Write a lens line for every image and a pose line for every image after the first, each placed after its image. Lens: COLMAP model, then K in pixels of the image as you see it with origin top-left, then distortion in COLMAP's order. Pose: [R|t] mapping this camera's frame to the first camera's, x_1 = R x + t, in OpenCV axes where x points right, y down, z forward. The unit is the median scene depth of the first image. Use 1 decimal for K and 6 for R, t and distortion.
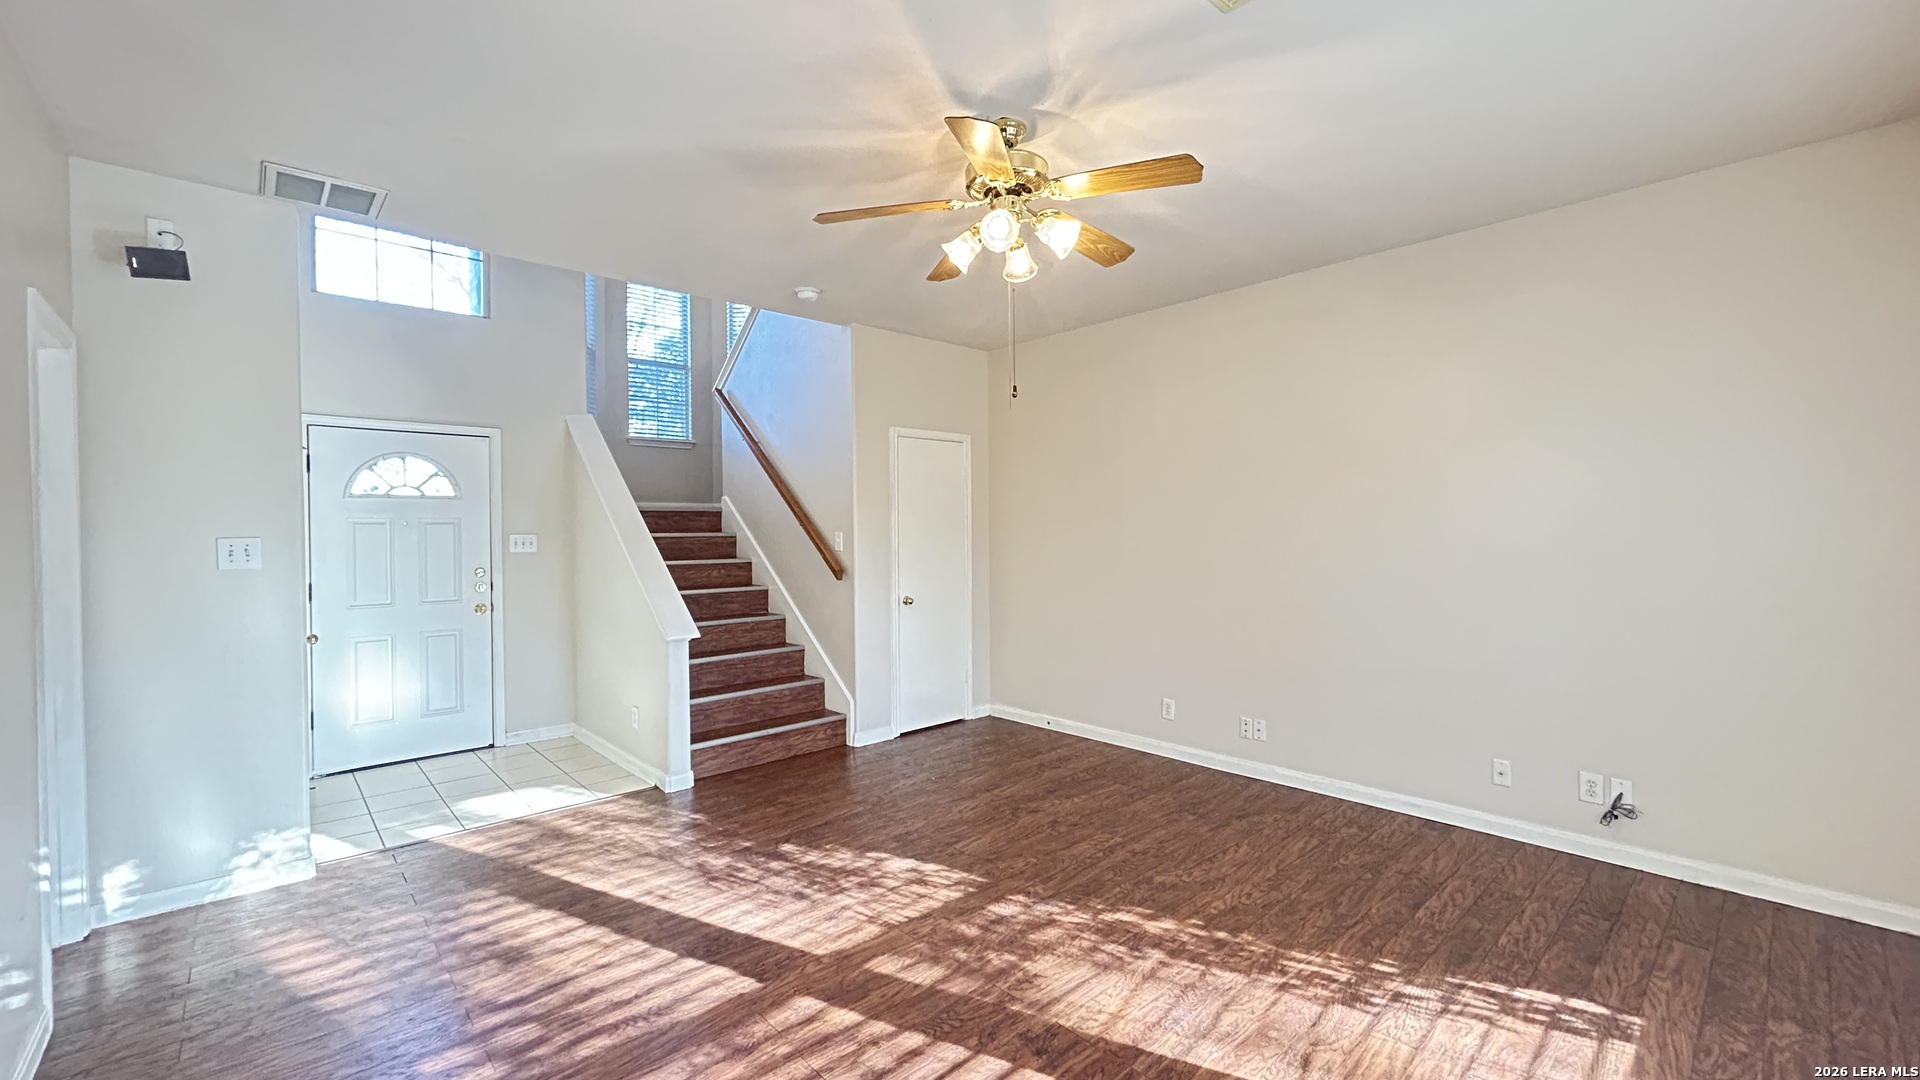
lens RADIAL K [[772.5, 0, 960.0], [0, 772.5, 535.6], [0, 0, 1]] dist [0.000444, -0.000169]
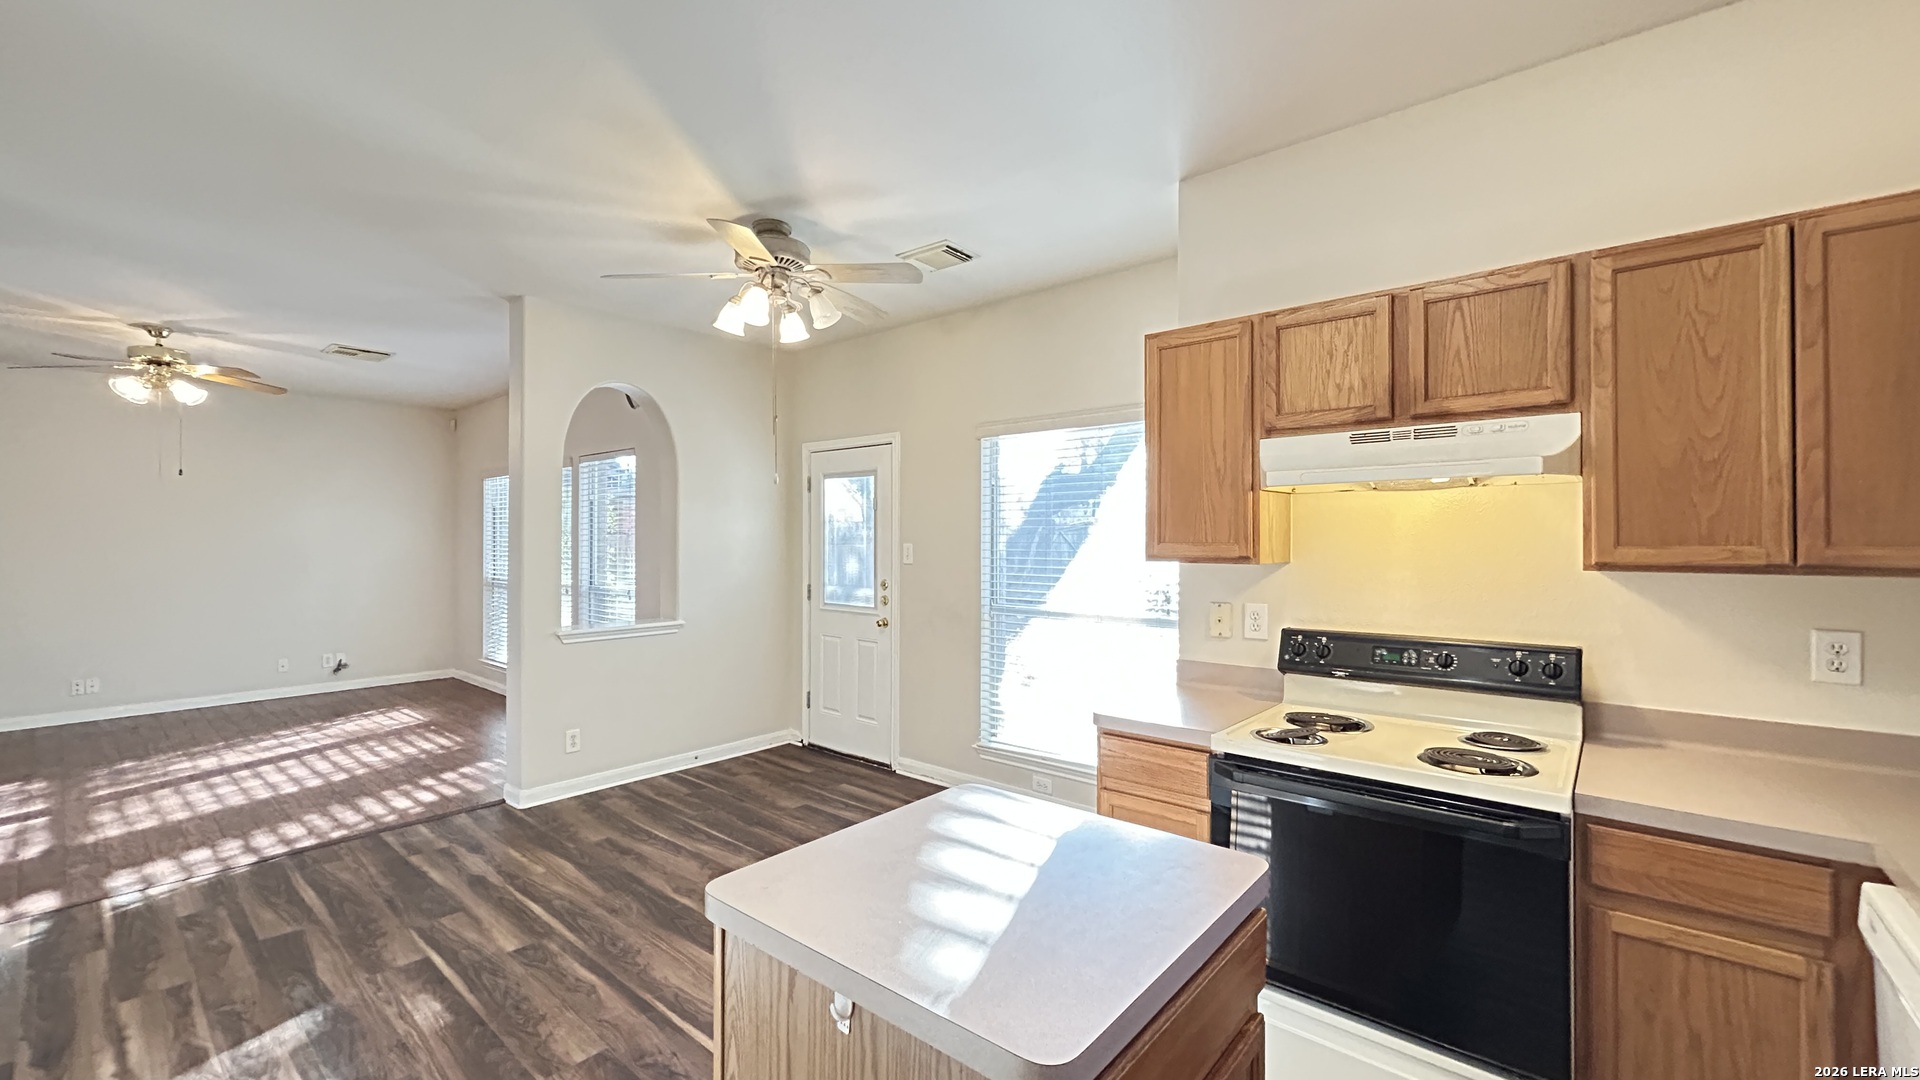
lens RADIAL K [[772.5, 0, 958.1], [0, 772.5, 535.3], [0, 0, 1]] dist [0.000444, -0.000169]
pose [[-0.116614, 0.012926, 0.993093, -1.758055], [0.012049, 0.999860, -0.011599, 0.014175], [-0.993104, 0.010613, -0.116753, -0.599028]]
